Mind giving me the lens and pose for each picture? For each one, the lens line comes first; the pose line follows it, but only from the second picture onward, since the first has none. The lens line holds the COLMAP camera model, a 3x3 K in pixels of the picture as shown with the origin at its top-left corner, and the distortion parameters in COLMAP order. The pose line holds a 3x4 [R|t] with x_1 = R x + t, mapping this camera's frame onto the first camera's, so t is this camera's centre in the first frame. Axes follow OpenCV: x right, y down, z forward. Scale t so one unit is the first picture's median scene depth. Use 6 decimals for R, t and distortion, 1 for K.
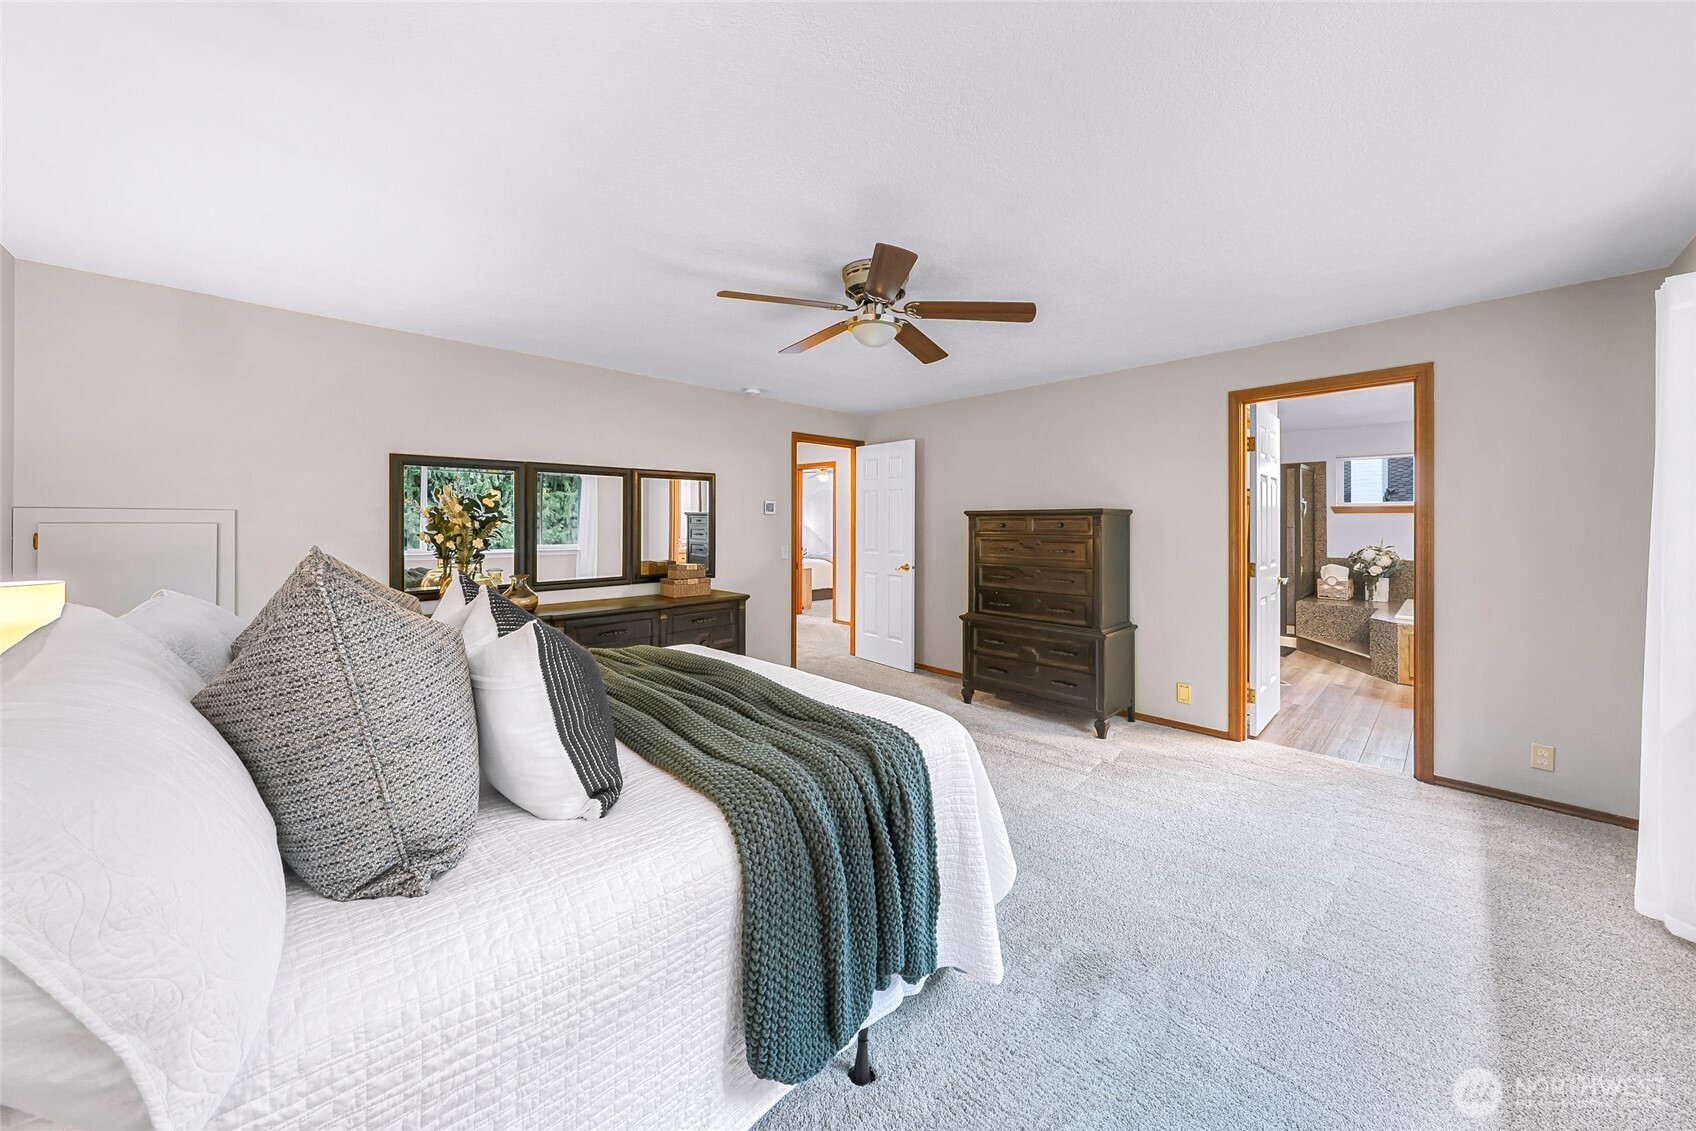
lens RADIAL K [[594.8, 0, 851.5], [0, 594.8, 521.2], [0, 0, 1]] dist [-0.000504, -0.000034]
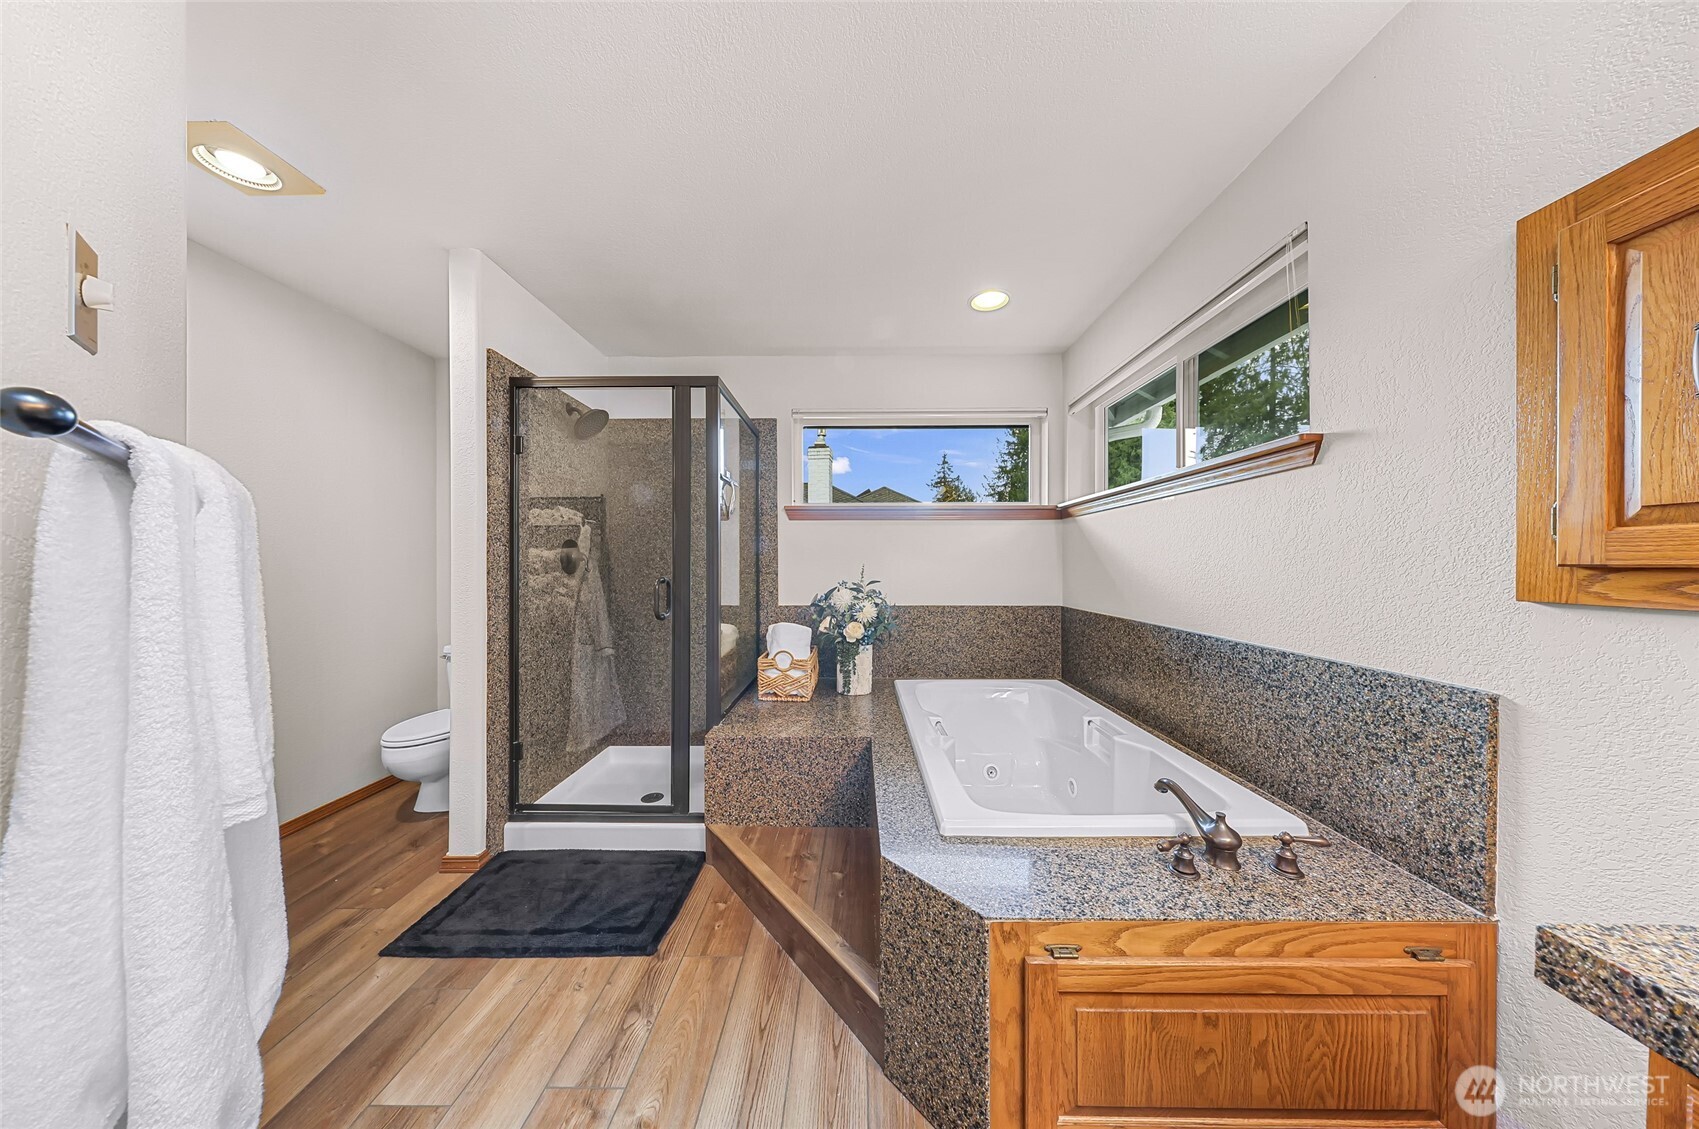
lens RADIAL K [[490.6, 0, 848.3], [0, 490.6, 568.3], [0, 0, 1]] dist [-0.001061, -0.000009]
pose [[0.709635, -0.005034, 0.704552, 0.583026], [0.000884, 0.999980, 0.006255, 0.028098], [-0.704569, -0.003816, 0.709625, 0.703625]]
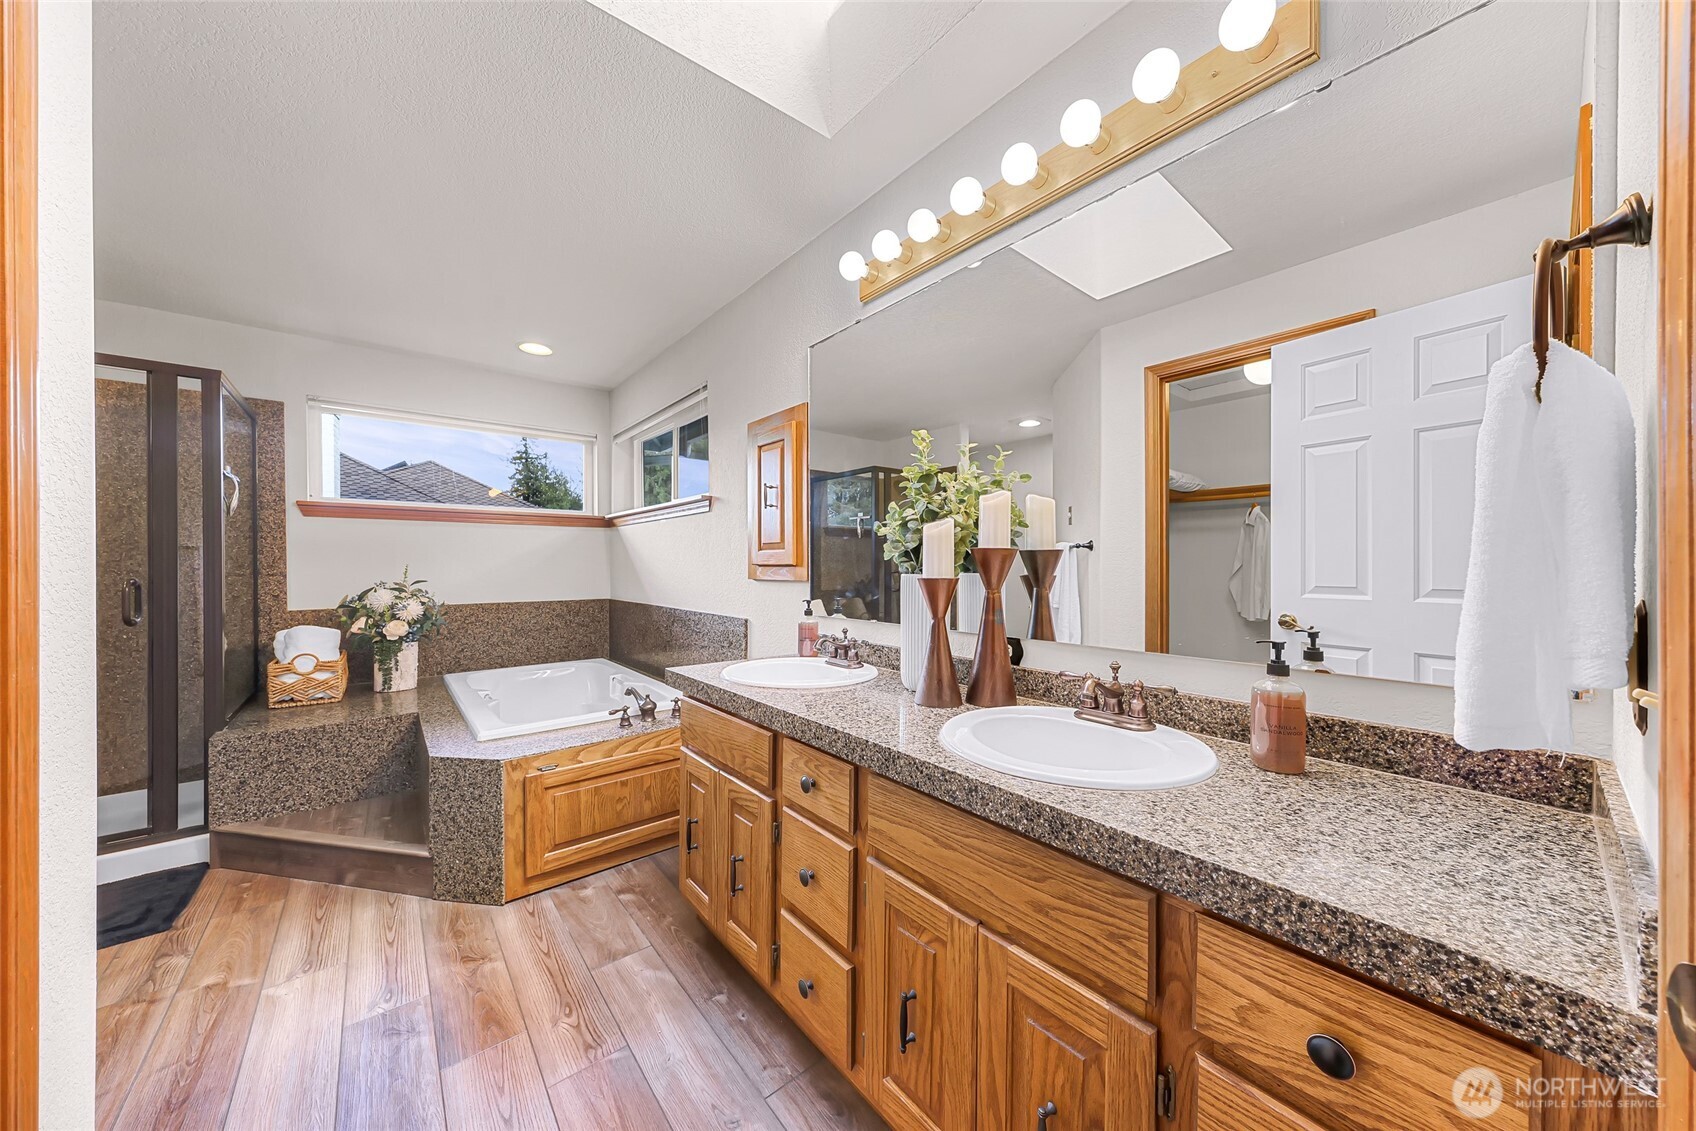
lens RADIAL K [[579.8, 0, 841.7], [0, 579.8, 567.6], [0, 0, 1]] dist [0.001464, 0.000112]
pose [[0.100138, -0.003628, 0.994967, 0.421833], [0.003270, 0.999989, 0.003317, 0.029463], [-0.994968, 0.002921, 0.100149, 0.563434]]
